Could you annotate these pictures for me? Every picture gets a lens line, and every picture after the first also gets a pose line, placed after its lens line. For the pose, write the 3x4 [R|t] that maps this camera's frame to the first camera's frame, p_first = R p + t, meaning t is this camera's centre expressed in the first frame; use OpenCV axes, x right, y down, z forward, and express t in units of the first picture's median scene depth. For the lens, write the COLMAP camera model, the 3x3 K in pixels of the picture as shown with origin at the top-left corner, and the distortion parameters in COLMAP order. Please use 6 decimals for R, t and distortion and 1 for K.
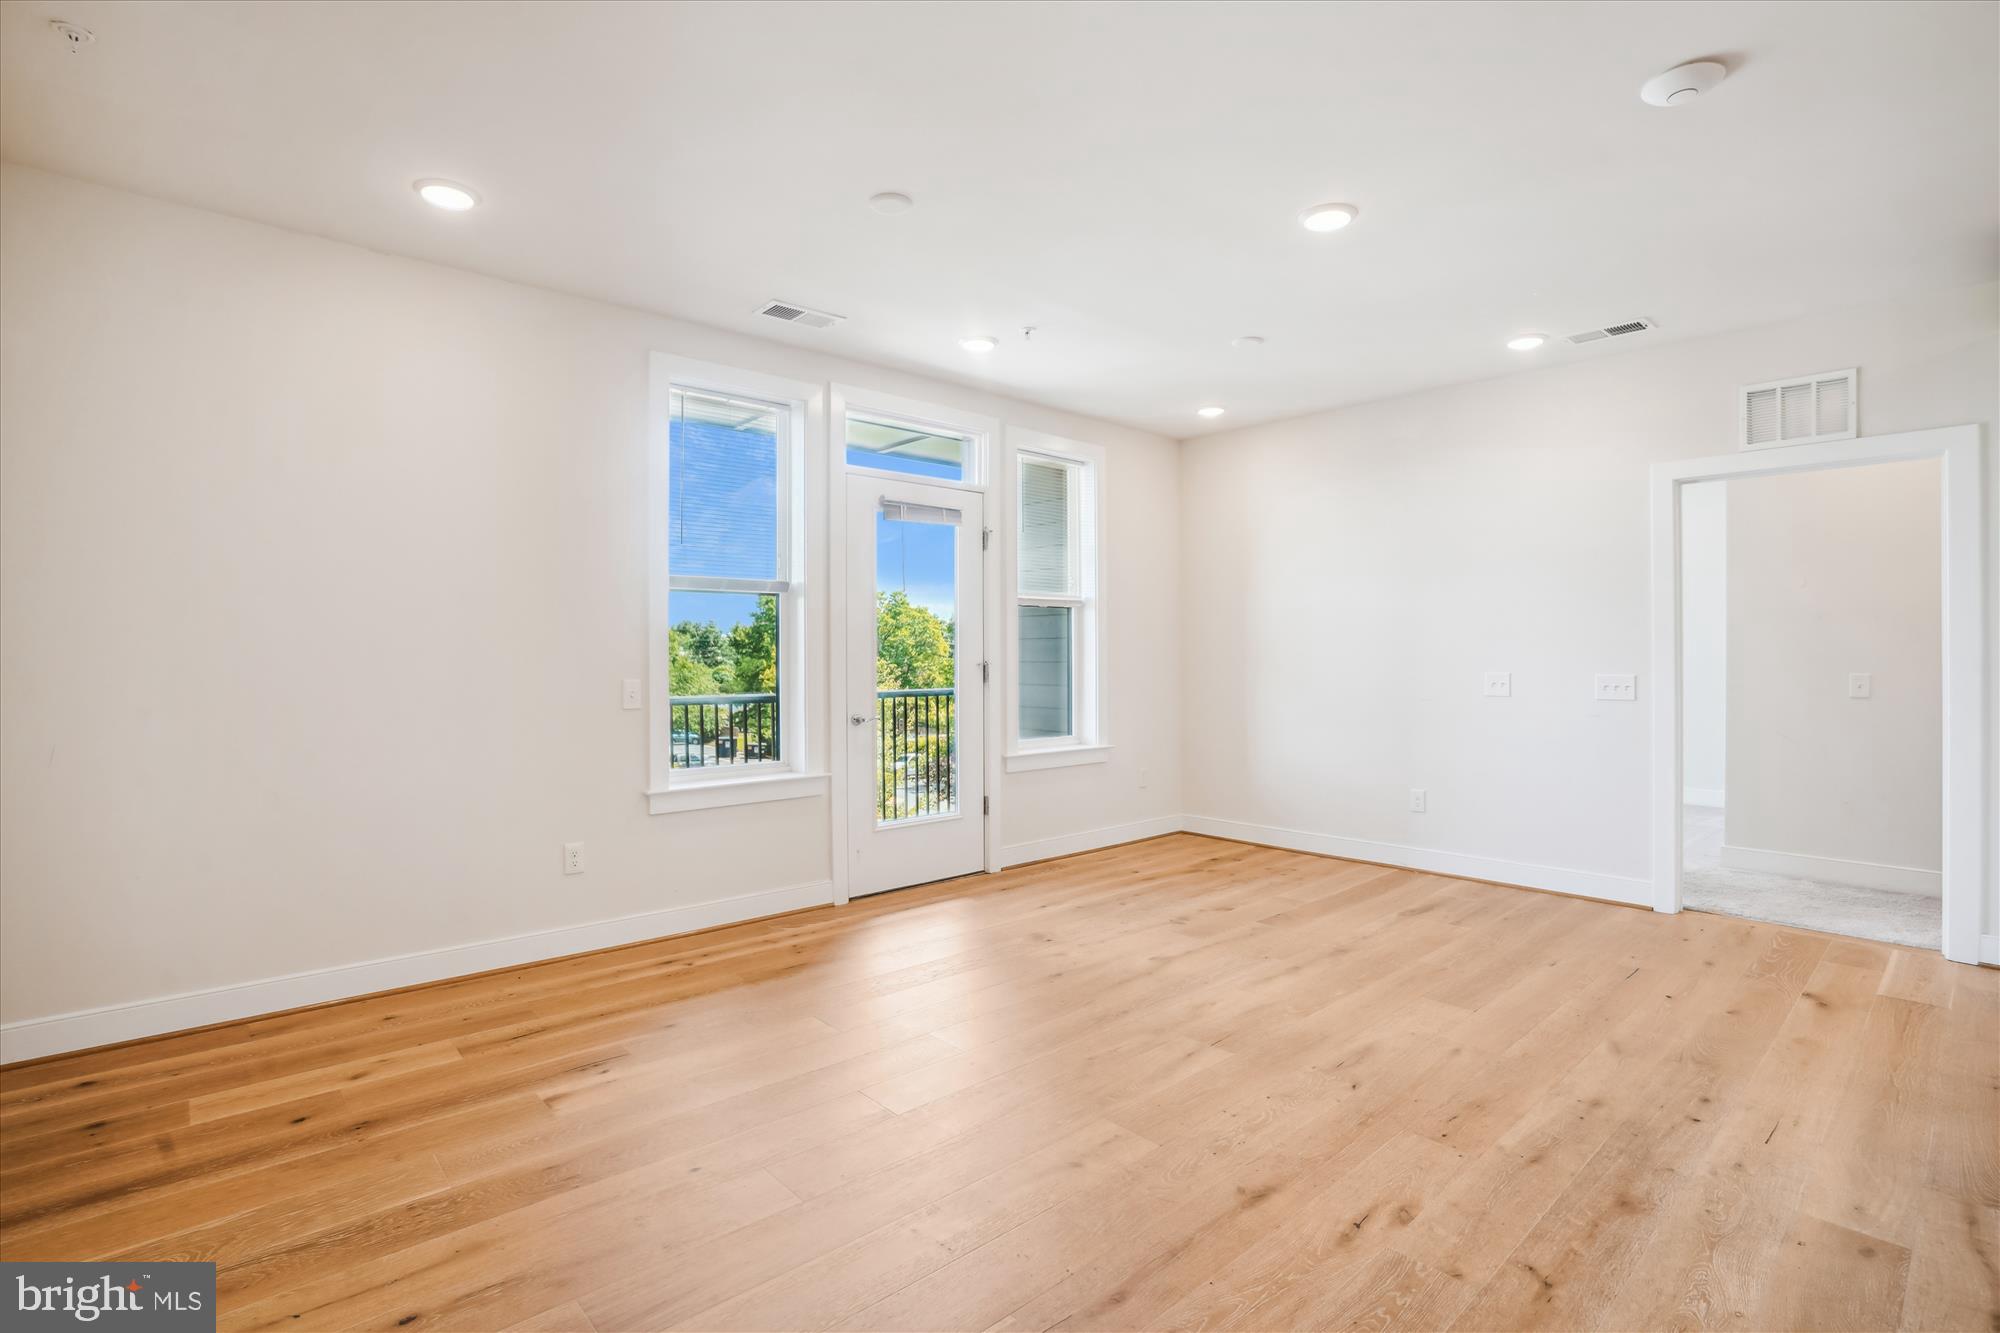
lens RADIAL K [[931.0, 0, 994.8], [0, 931.0, 654.8], [0, 0, 1]] dist [-0.062237, 0.024387]
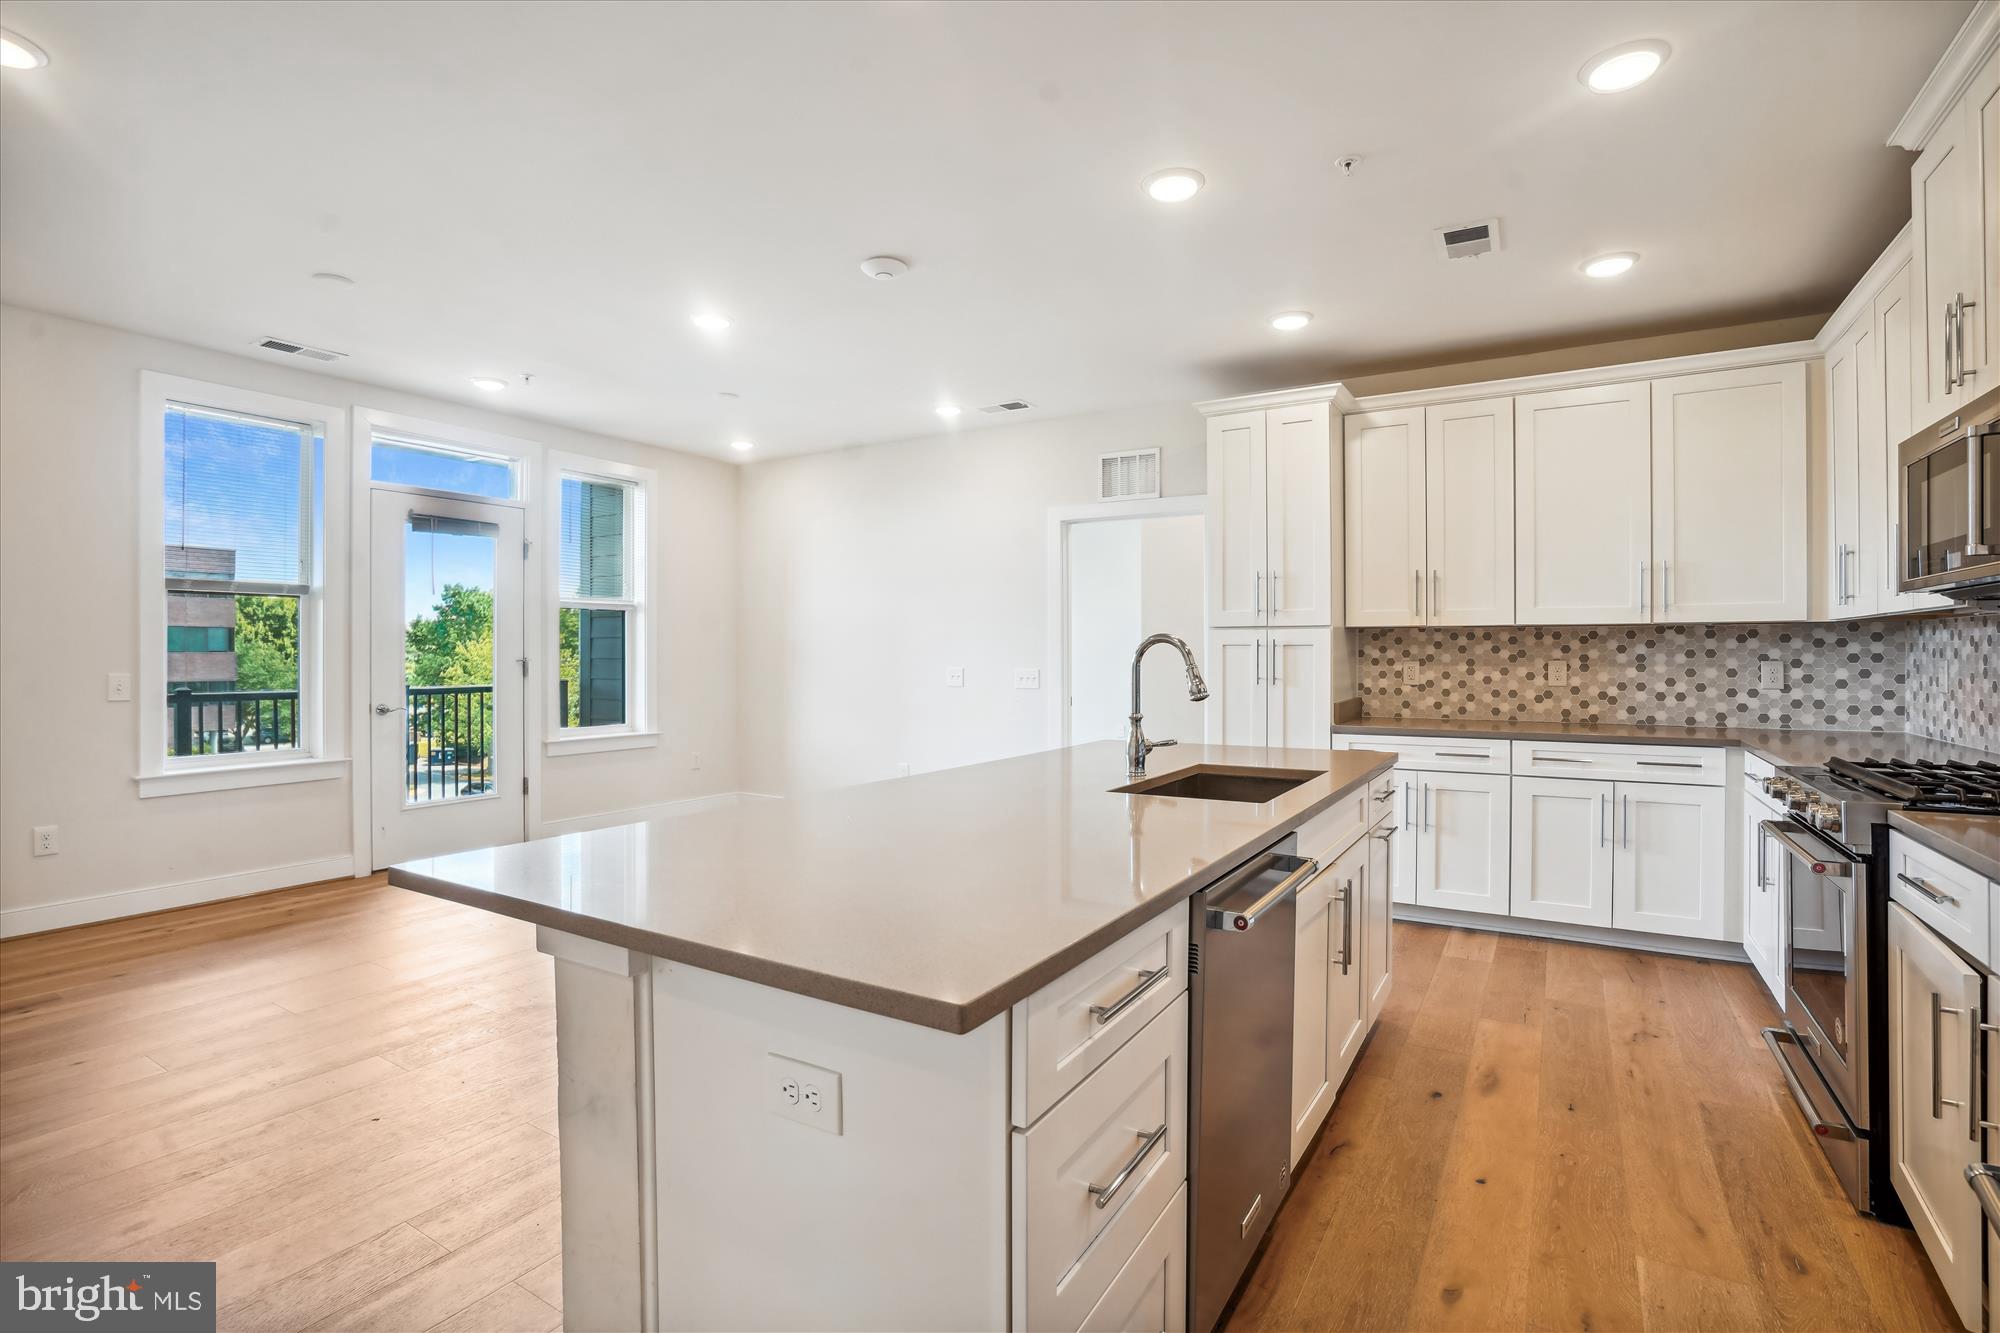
lens RADIAL K [[931.0, 0, 994.8], [0, 931.0, 654.8], [0, 0, 1]] dist [-0.062237, 0.024387]
pose [[0.960910, 0.002460, 0.276850, 0.270696], [-0.003078, 0.999994, 0.001798, -0.000550], [-0.276844, -0.002580, 0.960911, -0.264156]]
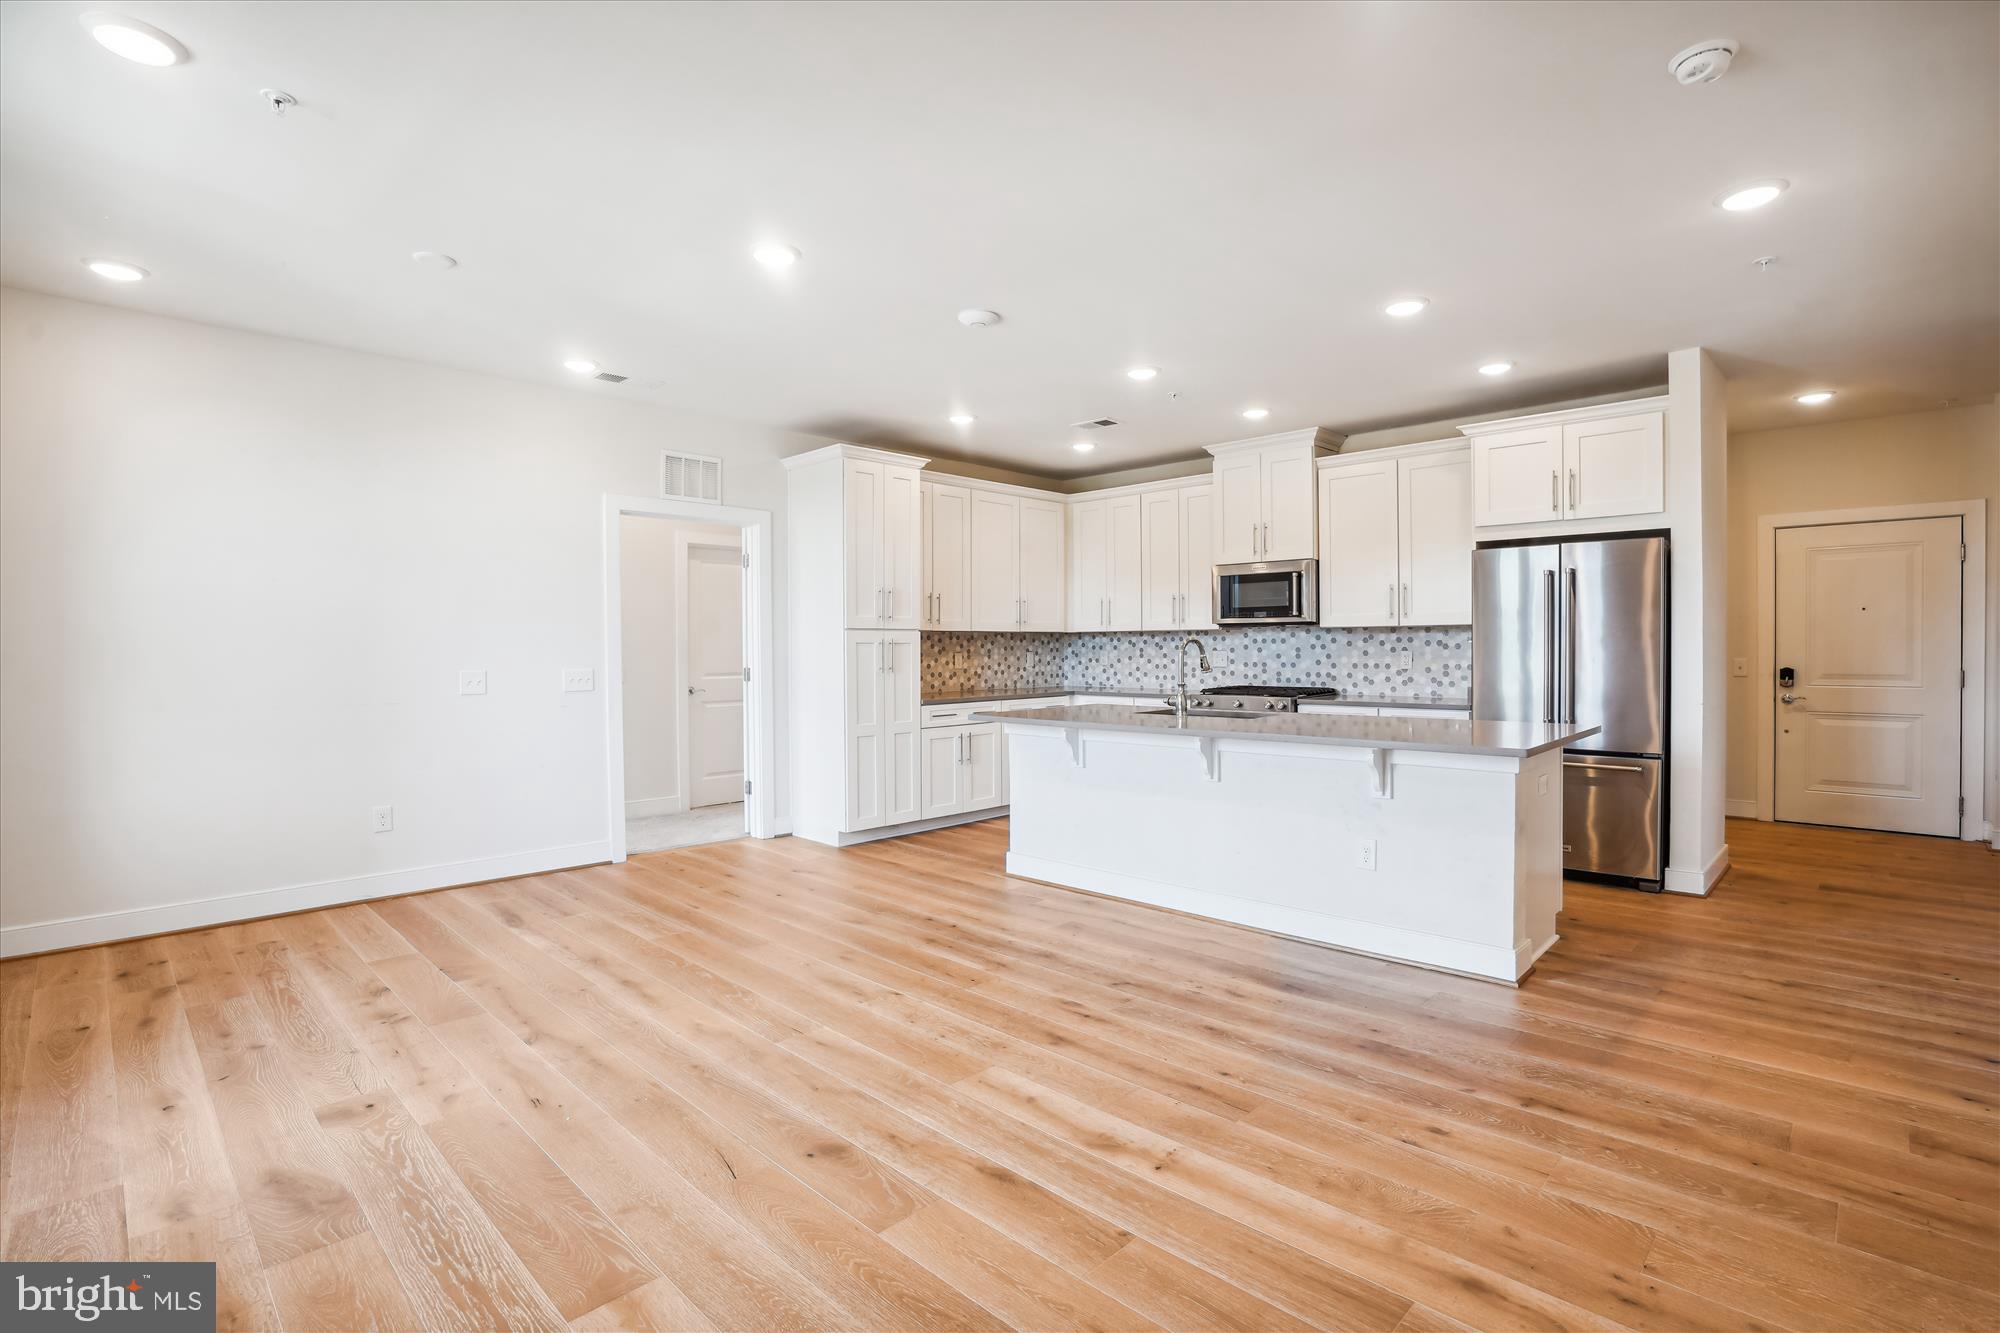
lens RADIAL K [[931.0, 0, 994.8], [0, 931.0, 654.8], [0, 0, 1]] dist [-0.062237, 0.024387]
pose [[-0.051216, -0.004225, 0.998679, -0.503726], [0.005484, 0.999975, 0.004511, 0.001638], [-0.998673, 0.005708, -0.051192, 0.533167]]
